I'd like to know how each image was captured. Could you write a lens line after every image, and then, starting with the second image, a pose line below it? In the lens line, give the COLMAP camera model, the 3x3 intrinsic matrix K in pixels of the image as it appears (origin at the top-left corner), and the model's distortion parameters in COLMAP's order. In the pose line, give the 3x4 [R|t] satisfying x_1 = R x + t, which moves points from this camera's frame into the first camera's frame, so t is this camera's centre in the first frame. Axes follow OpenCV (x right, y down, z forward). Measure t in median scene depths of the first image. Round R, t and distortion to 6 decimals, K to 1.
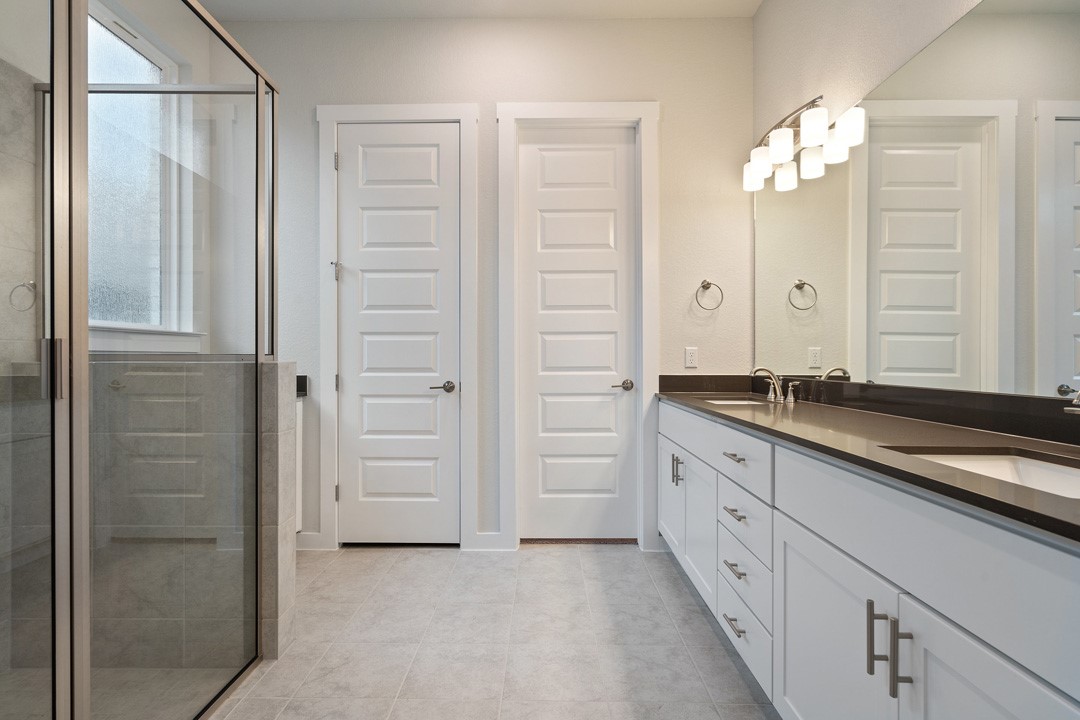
lens RADIAL K [[535.9, 0, 536.6], [0, 535.9, 365.2], [0, 0, 1]] dist [0.001720, 0.001476]
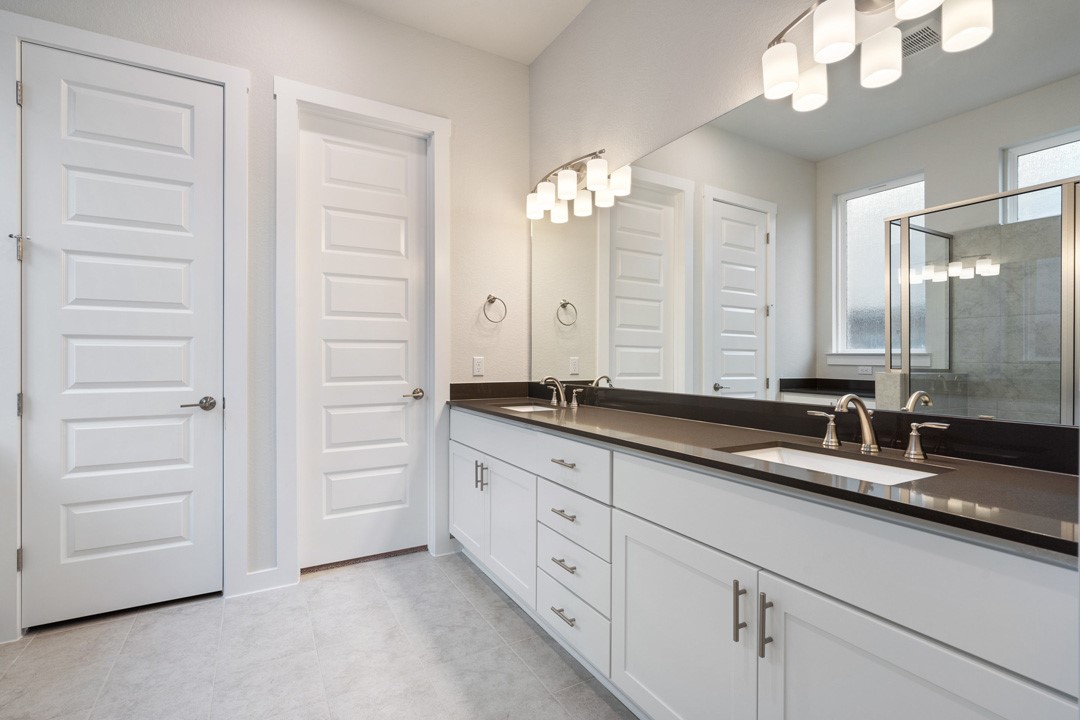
lens RADIAL K [[498.8, 0, 533.4], [0, 498.8, 363.5], [0, 0, 1]] dist [-0.000846, 0.000422]
pose [[0.864911, -0.003348, 0.501915, -0.117508], [0.004537, 0.999989, -0.001148, -0.018693], [-0.501906, 0.003270, 0.864916, 0.087293]]
